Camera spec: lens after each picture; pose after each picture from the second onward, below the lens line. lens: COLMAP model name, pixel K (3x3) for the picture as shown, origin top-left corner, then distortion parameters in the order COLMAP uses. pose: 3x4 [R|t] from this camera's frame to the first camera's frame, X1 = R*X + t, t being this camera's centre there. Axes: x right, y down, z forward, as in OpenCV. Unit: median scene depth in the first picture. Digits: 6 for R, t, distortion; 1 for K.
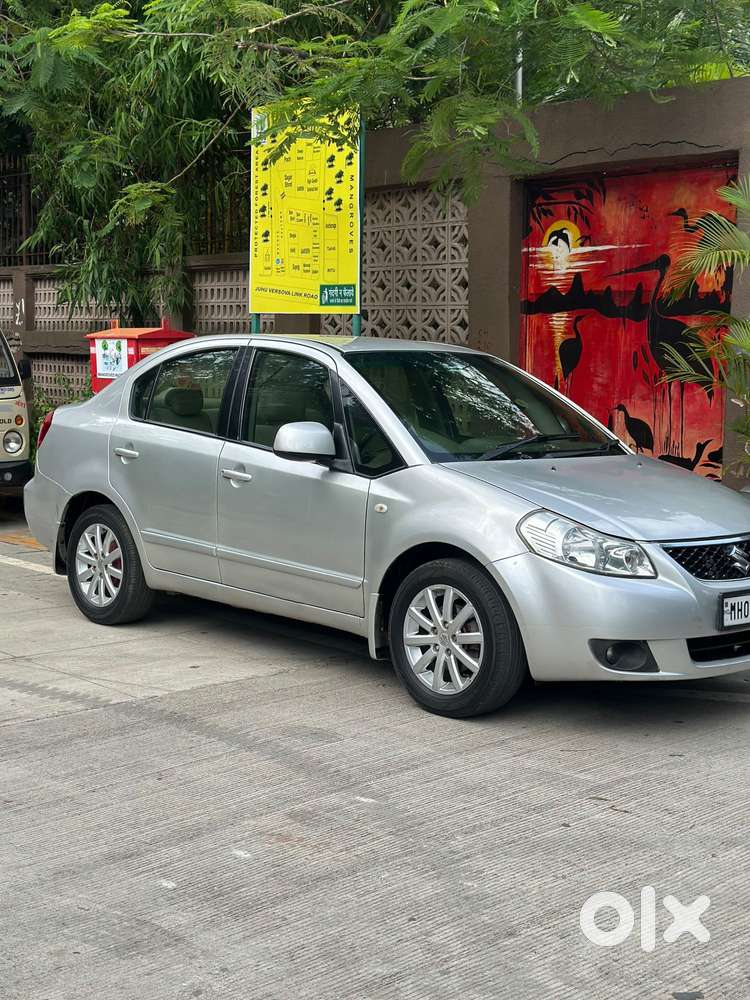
lens RADIAL K [[1389.0, 0, 372.3], [0, 1389.0, 502.4], [0, 0, 1]] dist [0.104168, 0.000000]
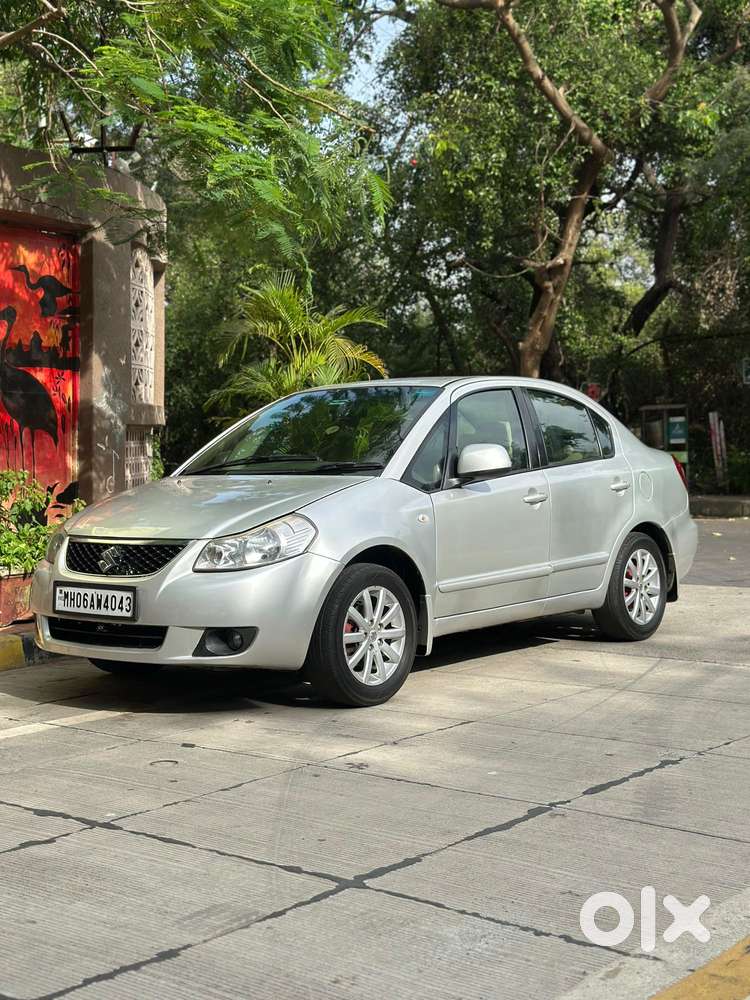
lens RADIAL K [[1389.0, 0, 374.8], [0, 1389.0, 510.9], [0, 0, 1]] dist [0.104168, 0.000000]
pose [[-0.136534, -0.062138, 0.988685, -0.825687], [0.113696, 0.990453, 0.077950, -0.076246], [-0.984089, 0.123052, -0.128166, 0.861513]]
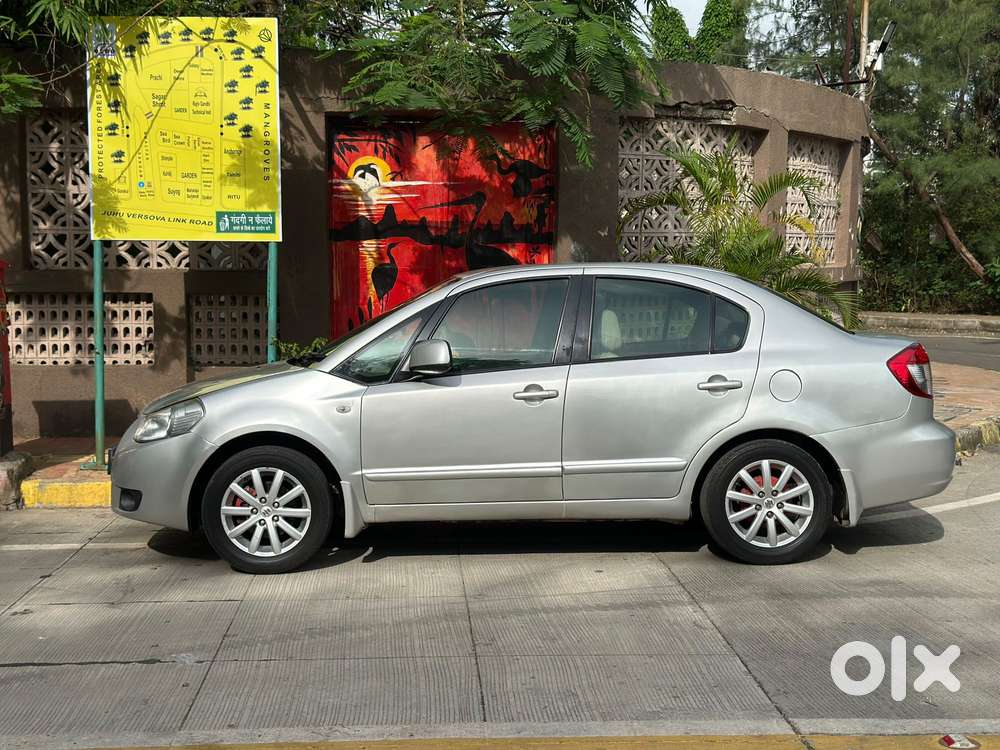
lens RADIAL K [[1389.0, 0, 498.7], [0, 1389.0, 374.1], [0, 0, 1]] dist [0.104168, 0.000000]
pose [[0.655368, -0.073889, 0.751687, -0.648174], [0.098969, 0.995024, 0.011521, -0.035854], [-0.748797, 0.066843, 0.659420, 0.223355]]
